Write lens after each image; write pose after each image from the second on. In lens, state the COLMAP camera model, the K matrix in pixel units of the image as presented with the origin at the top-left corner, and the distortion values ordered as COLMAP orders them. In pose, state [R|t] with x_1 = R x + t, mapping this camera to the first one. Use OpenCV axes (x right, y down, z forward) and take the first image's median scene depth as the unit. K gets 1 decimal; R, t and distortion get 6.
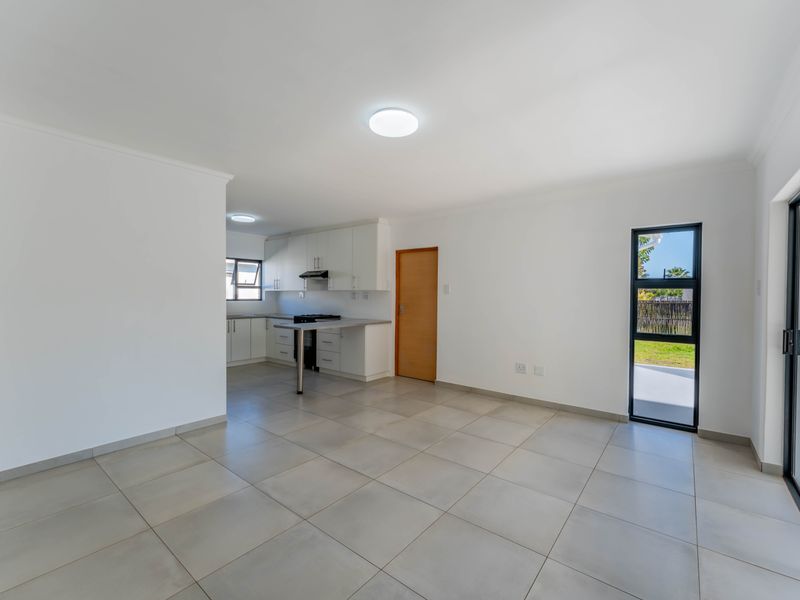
lens RADIAL K [[356.5, 0, 397.8], [0, 356.5, 300.3], [0, 0, 1]] dist [0.002973, 0.000255]
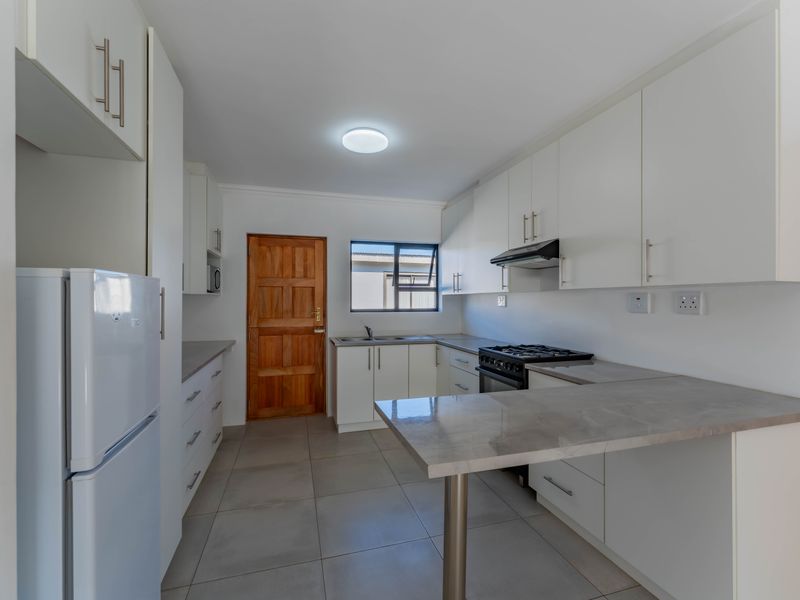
lens RADIAL K [[356.5, 0, 393.5], [0, 356.5, 300.0], [0, 0, 1]] dist [0.002973, 0.000255]
pose [[0.812603, -0.010405, -0.582725, -0.119228], [-0.001709, 0.999794, -0.020236, -0.008367], [0.582816, 0.017439, 0.812417, 0.595031]]
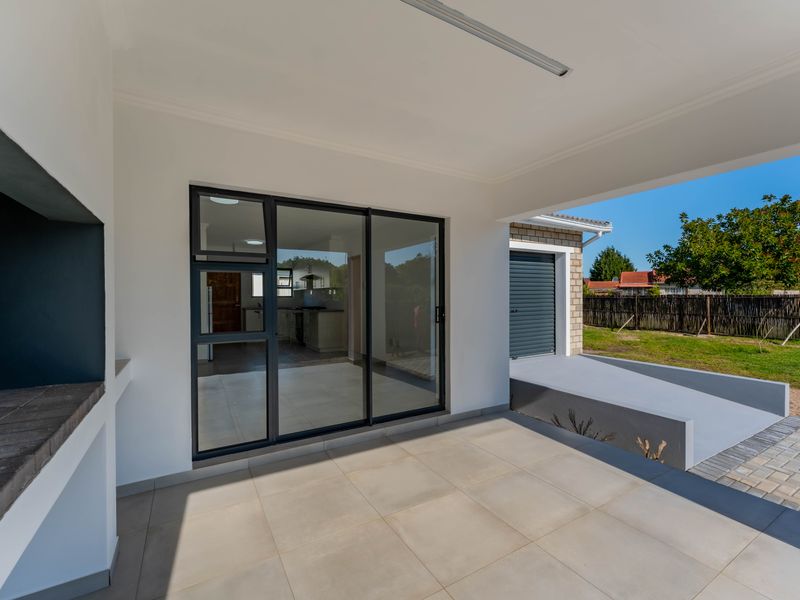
lens RADIAL K [[356.5, 0, 399.5], [0, 356.5, 297.4], [0, 0, 1]] dist [0.002973, 0.000255]
pose [[0.929880, -0.011377, -0.367687, 0.655179], [0.006512, 0.999874, -0.014470, 0.029819], [0.367805, 0.011061, 0.929837, -0.175648]]
